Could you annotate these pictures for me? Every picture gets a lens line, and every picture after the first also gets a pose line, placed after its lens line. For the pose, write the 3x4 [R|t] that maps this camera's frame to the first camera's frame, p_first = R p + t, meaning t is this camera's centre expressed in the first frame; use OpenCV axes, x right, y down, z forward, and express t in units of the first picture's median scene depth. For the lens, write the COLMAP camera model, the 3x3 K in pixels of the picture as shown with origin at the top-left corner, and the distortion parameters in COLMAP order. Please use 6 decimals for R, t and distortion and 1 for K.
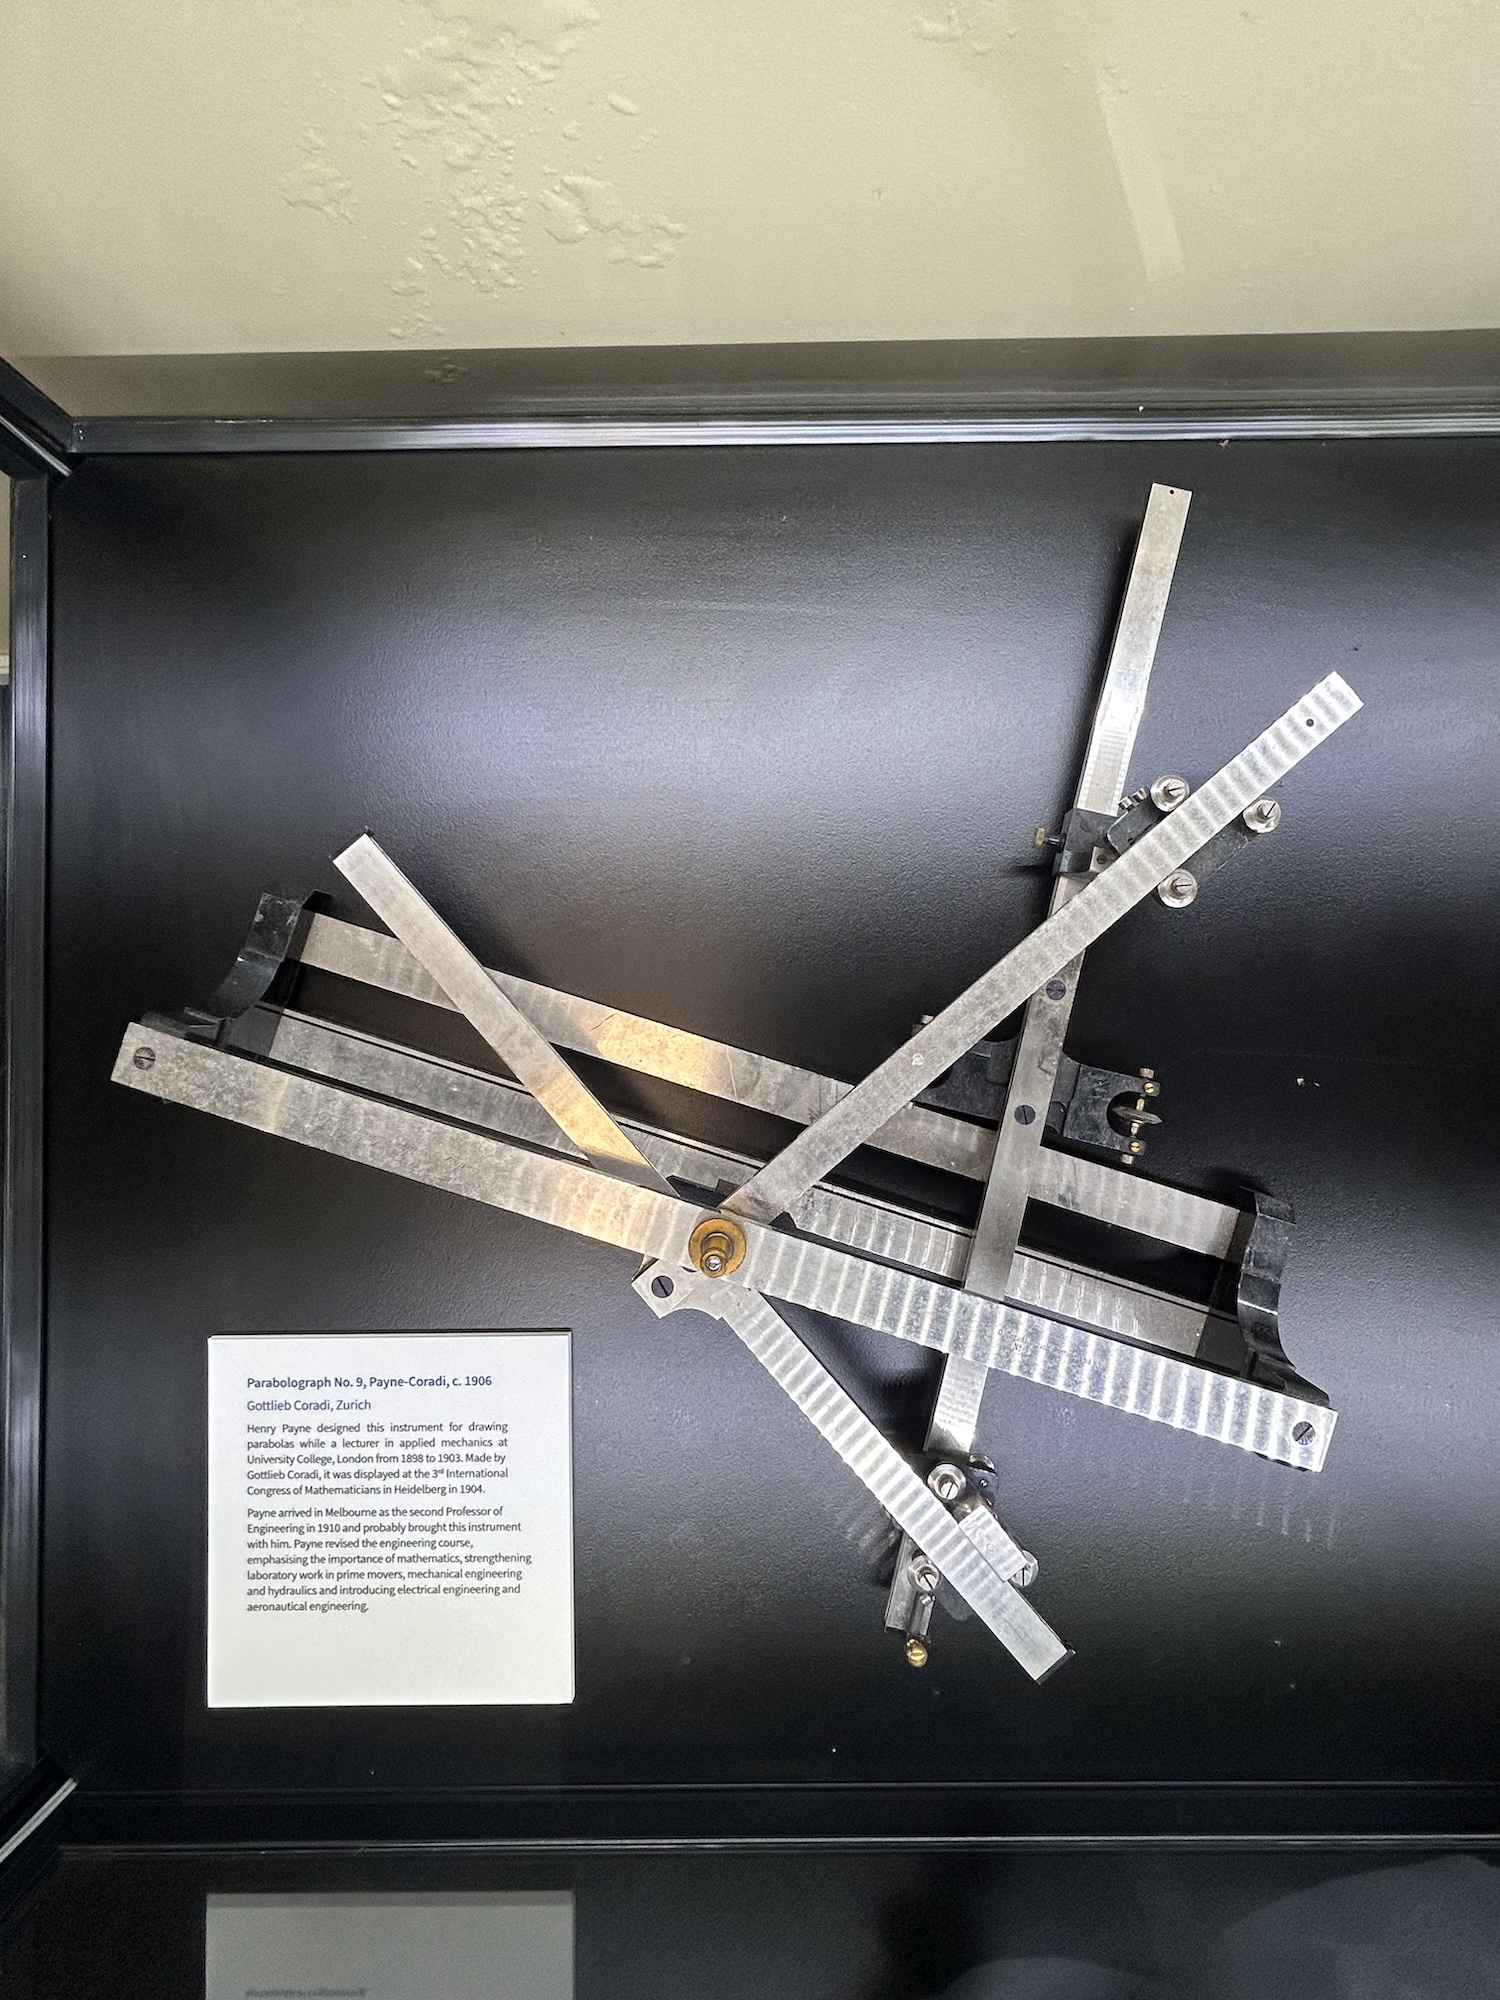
lens RADIAL K [[1054.4, 0, 761.5], [0, 1054.4, 1012.3], [0, 0, 1]] dist [-0.002761, -0.000309]
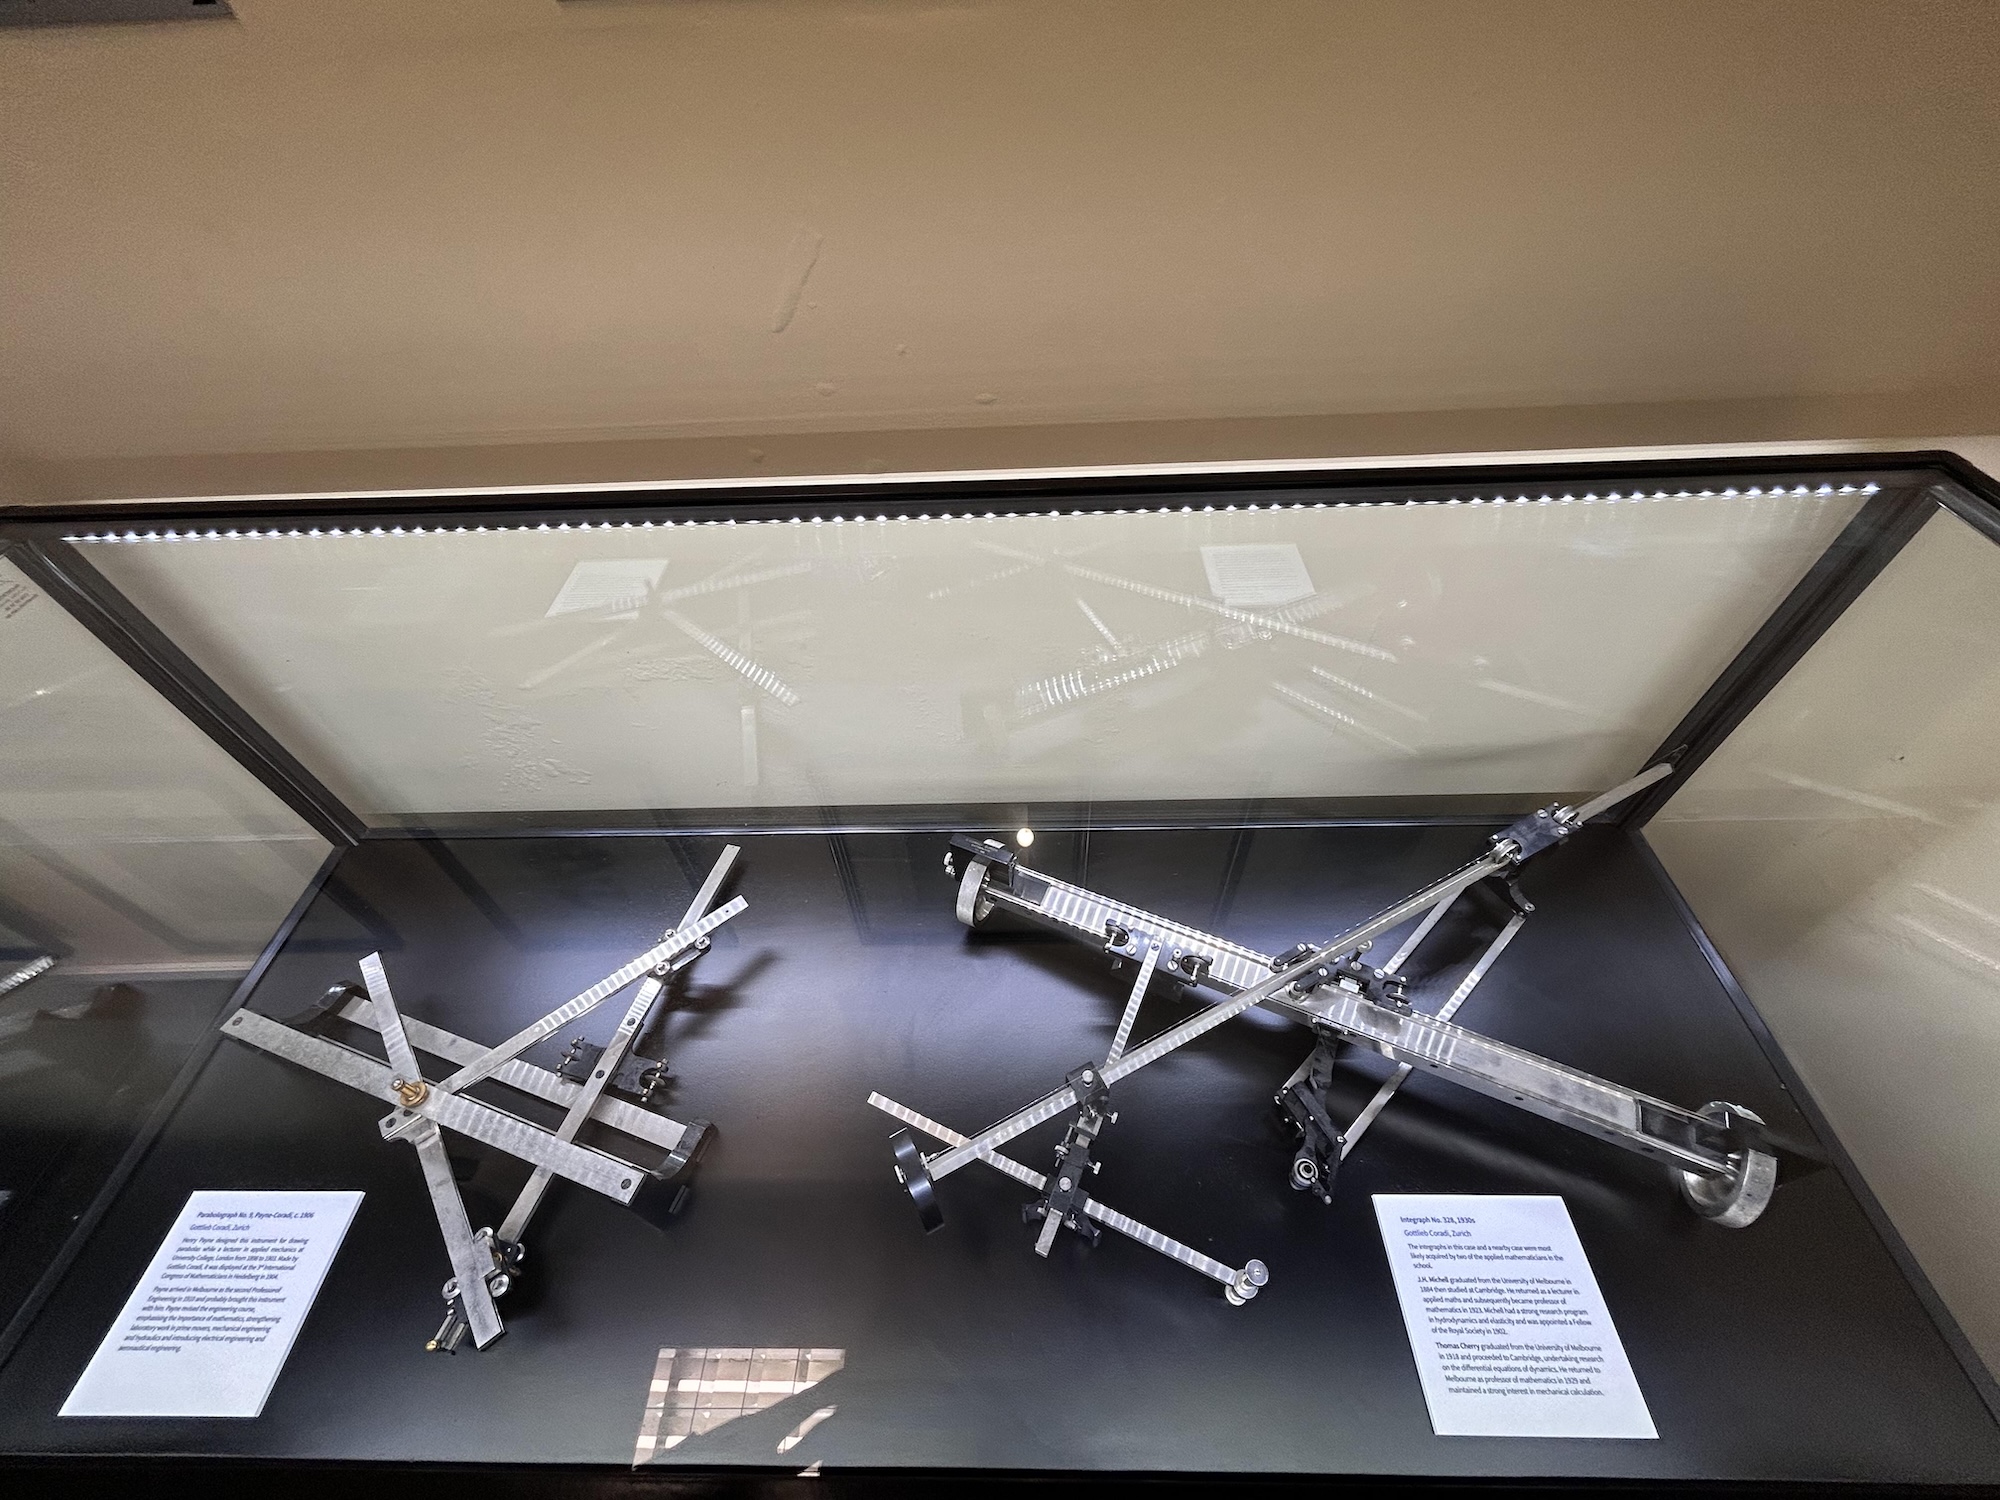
lens RADIAL K [[815.9, 0, 988.3], [0, 815.9, 726.9], [0, 0, 1]] dist [-0.001215, -0.000101]
pose [[0.999320, -0.006045, -0.036372, 1.126502], [-0.019774, 0.744734, -0.667069, 0.678710], [0.031119, 0.667334, 0.744108, -0.776915]]
